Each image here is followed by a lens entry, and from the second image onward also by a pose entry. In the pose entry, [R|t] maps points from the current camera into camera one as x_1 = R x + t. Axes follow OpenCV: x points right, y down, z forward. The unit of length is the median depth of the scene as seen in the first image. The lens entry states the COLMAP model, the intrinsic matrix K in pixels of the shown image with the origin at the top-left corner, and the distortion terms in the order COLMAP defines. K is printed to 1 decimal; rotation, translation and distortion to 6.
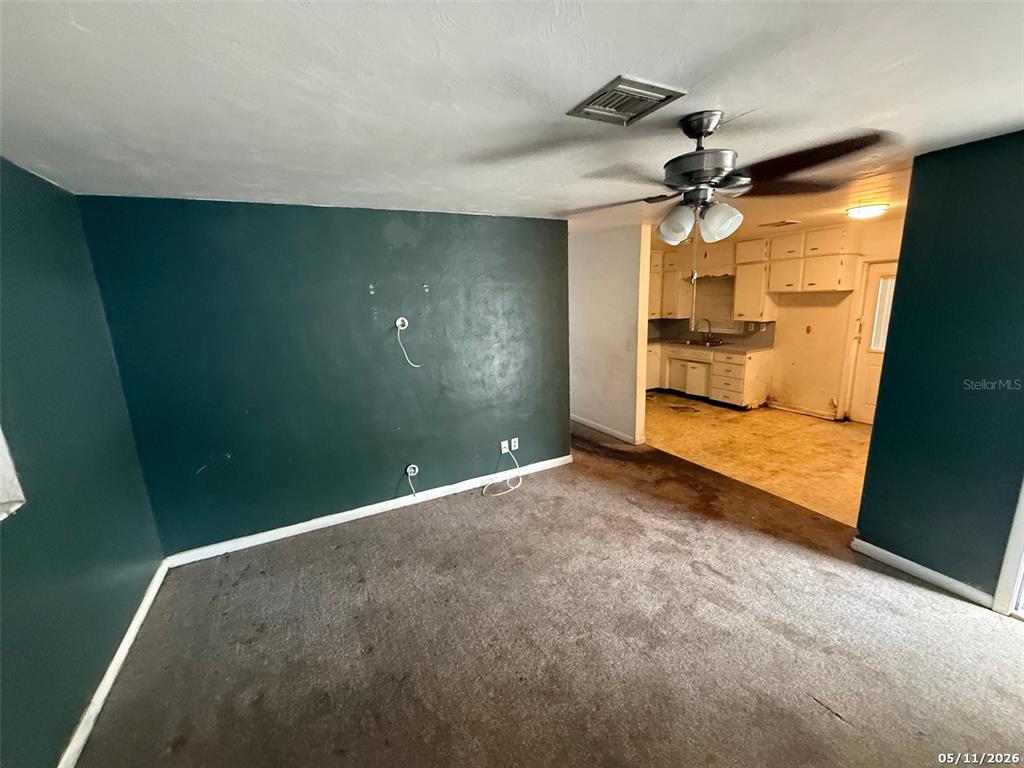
lens RADIAL K [[405.6, 0, 512.0], [0, 405.6, 384.0], [0, 0, 1]] dist [0.000908, 0.000339]
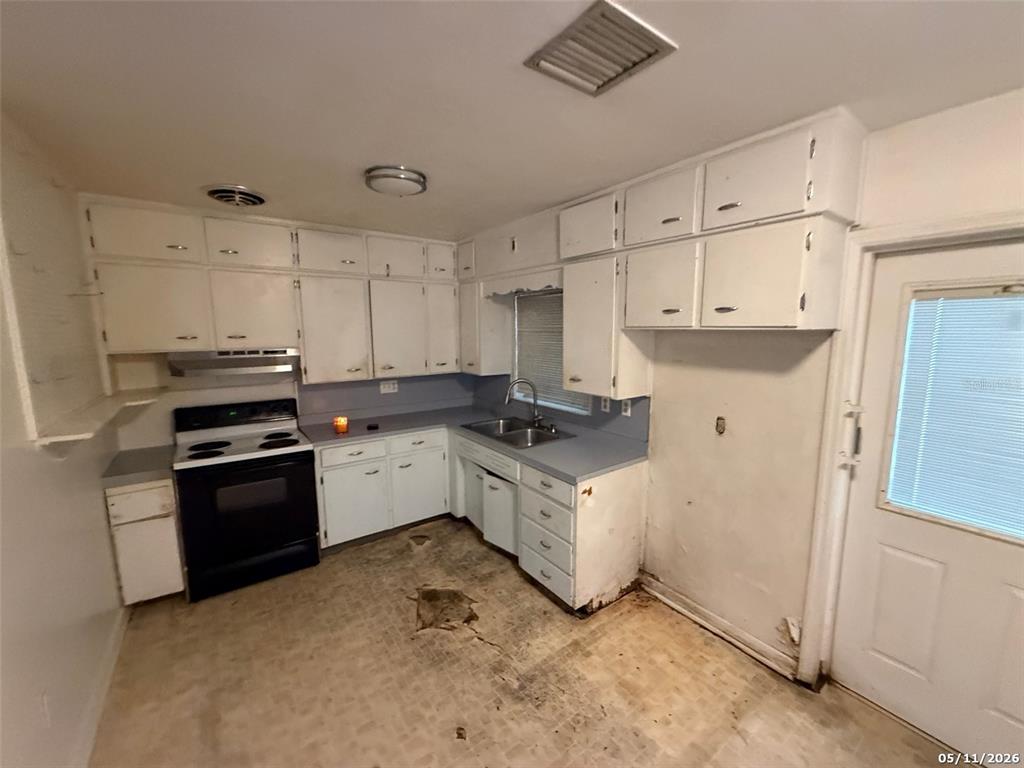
lens RADIAL K [[405.6, 0, 512.0], [0, 405.6, 384.0], [0, 0, 1]] dist [0.000908, 0.000339]
pose [[0.988928, 0.018074, 0.147294, 0.467575], [-0.006760, 0.997012, -0.076956, -0.141359], [-0.148244, 0.075108, 0.986094, 0.633559]]
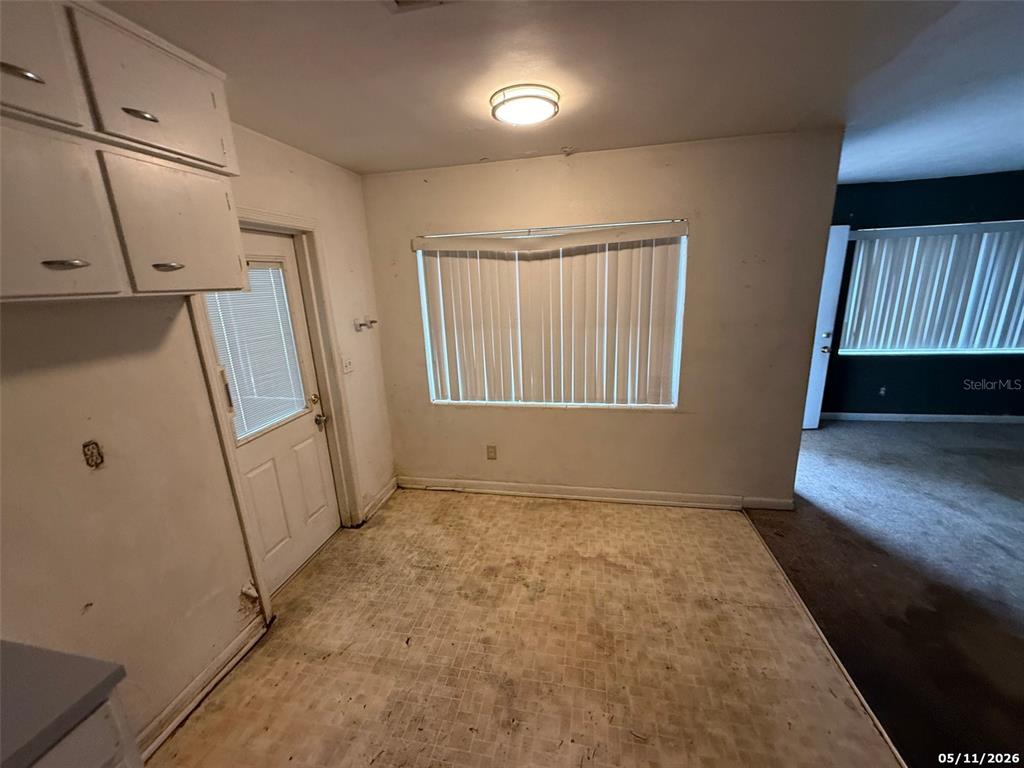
lens RADIAL K [[405.6, 0, 512.0], [0, 405.6, 384.0], [0, 0, 1]] dist [0.000908, 0.000339]
pose [[-0.773698, -0.087803, 0.627441, 0.376371], [0.202507, 0.904124, 0.376233, -0.212859], [-0.600319, 0.418152, -0.681738, 0.988689]]
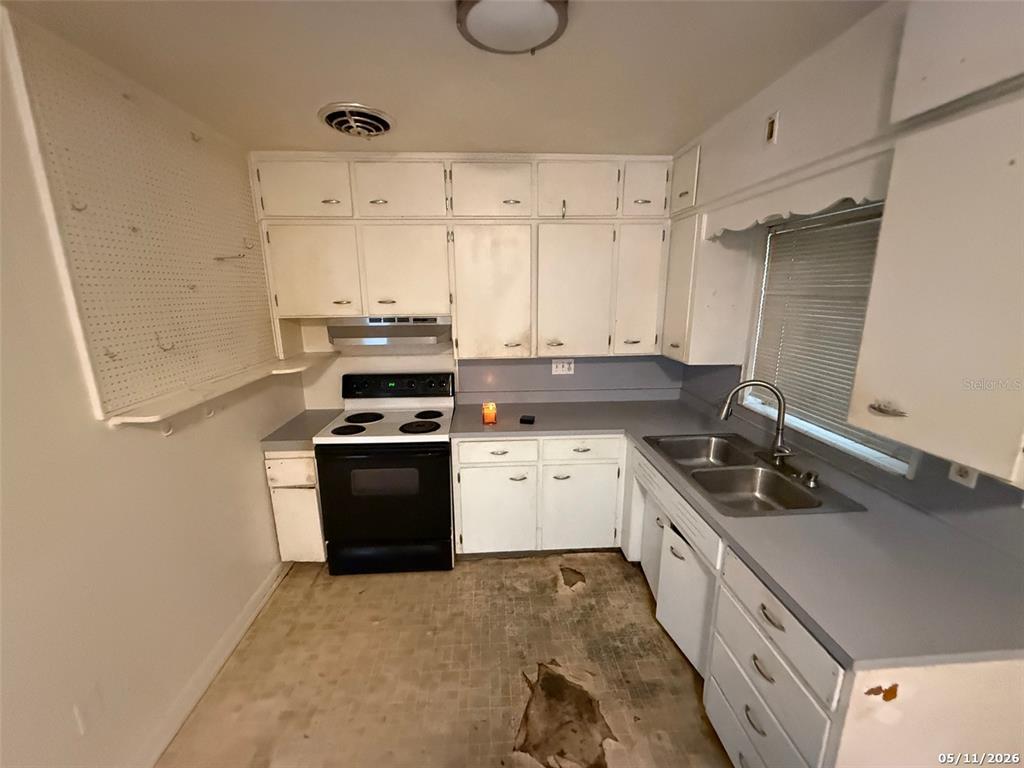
lens RADIAL K [[405.6, 0, 512.0], [0, 405.6, 384.0], [0, 0, 1]] dist [0.000908, 0.000339]
pose [[0.911448, 0.125902, -0.391678, 0.513220], [-0.114070, 0.992035, 0.053436, -0.184714], [0.395286, -0.004026, 0.918549, 0.815032]]
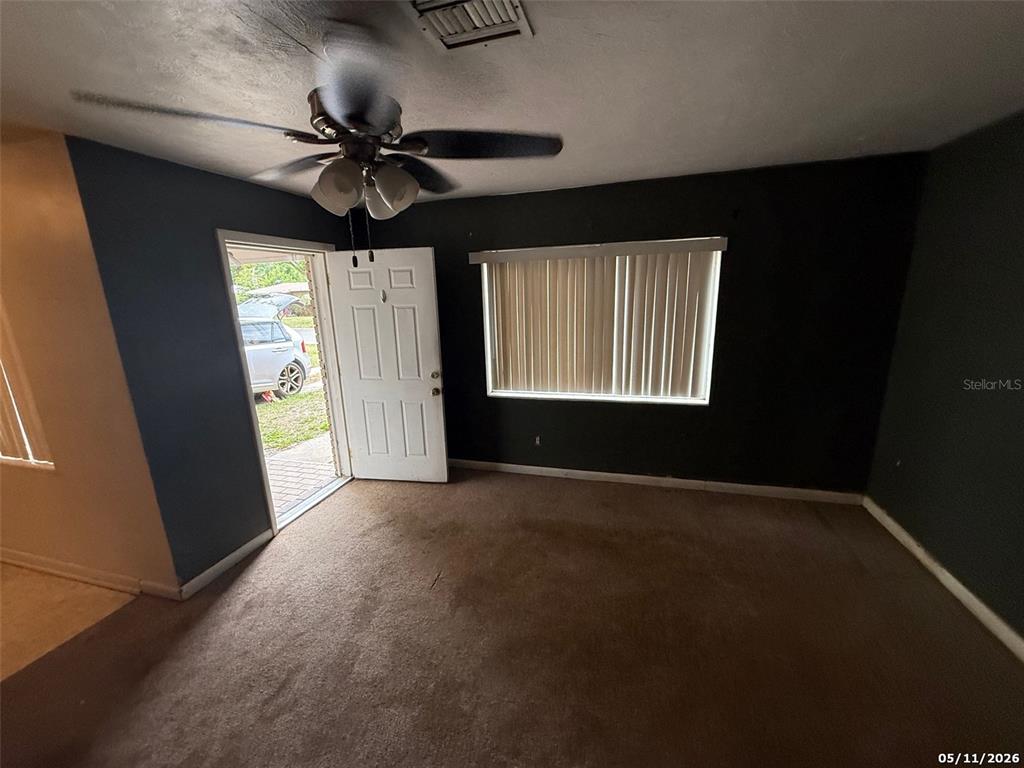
lens RADIAL K [[405.6, 0, 512.0], [0, 405.6, 384.0], [0, 0, 1]] dist [0.000908, 0.000339]
pose [[-0.722047, -0.096847, 0.685032, -0.097068], [0.202226, 0.917366, 0.342847, -0.080362], [-0.661629, 0.386083, -0.642796, 0.449001]]
